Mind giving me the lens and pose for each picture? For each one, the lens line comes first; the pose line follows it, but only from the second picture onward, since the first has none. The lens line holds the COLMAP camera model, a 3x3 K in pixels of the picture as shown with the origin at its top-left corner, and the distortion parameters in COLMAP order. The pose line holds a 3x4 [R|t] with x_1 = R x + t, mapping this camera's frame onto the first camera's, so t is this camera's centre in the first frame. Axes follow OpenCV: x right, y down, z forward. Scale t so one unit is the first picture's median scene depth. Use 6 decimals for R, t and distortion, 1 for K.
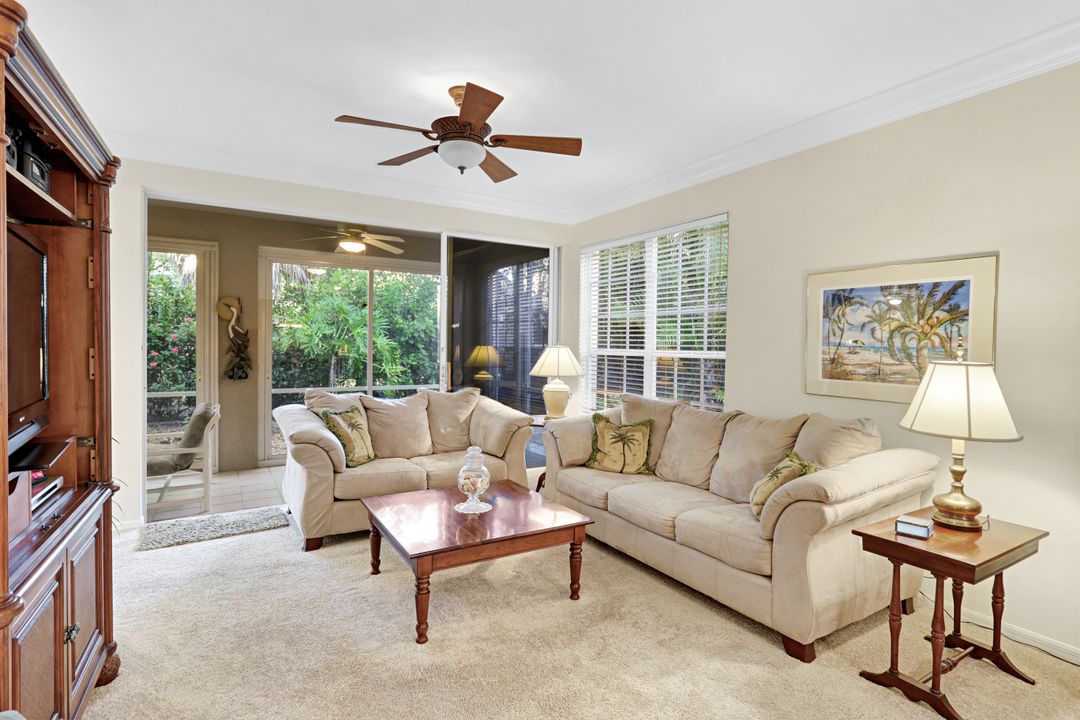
lens RADIAL K [[553.7, 0, 539.6], [0, 553.7, 364.7], [0, 0, 1]] dist [-0.001014, -0.000269]
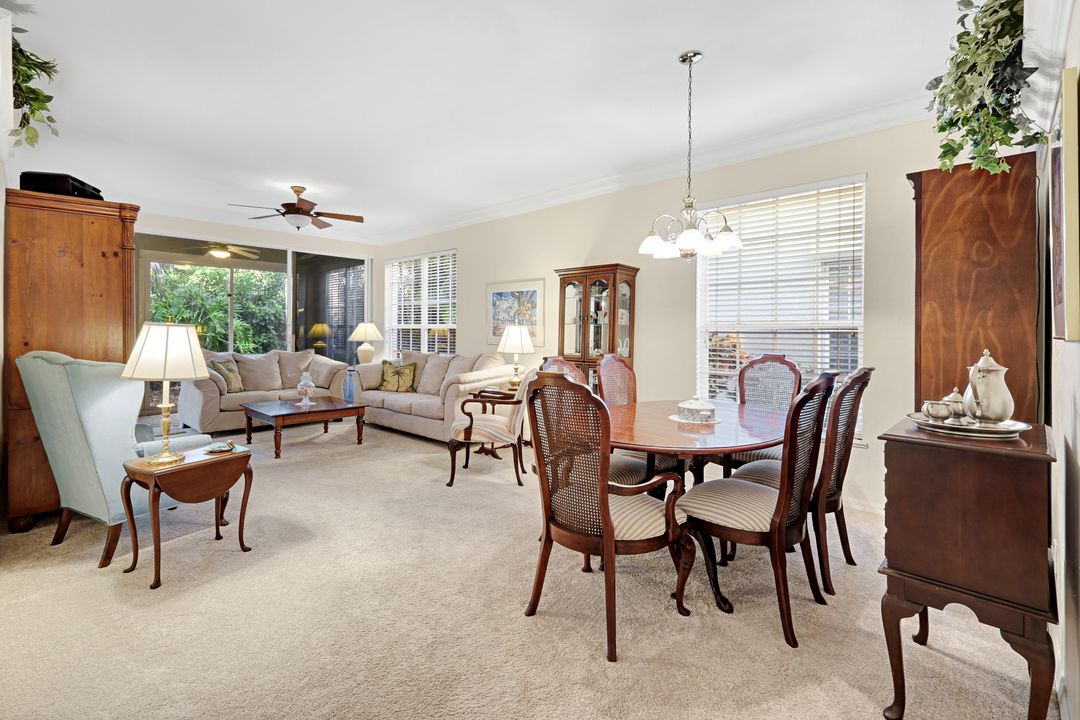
lens RADIAL K [[469.4, 0, 508.4], [0, 469.4, 333.3], [0, 0, 1]] dist [-0.002384, 0.000522]
pose [[0.966380, -0.009127, 0.256955, 0.081484], [0.014971, 0.999672, -0.020799, 0.032849], [-0.256681, 0.023946, 0.966200, -0.430982]]
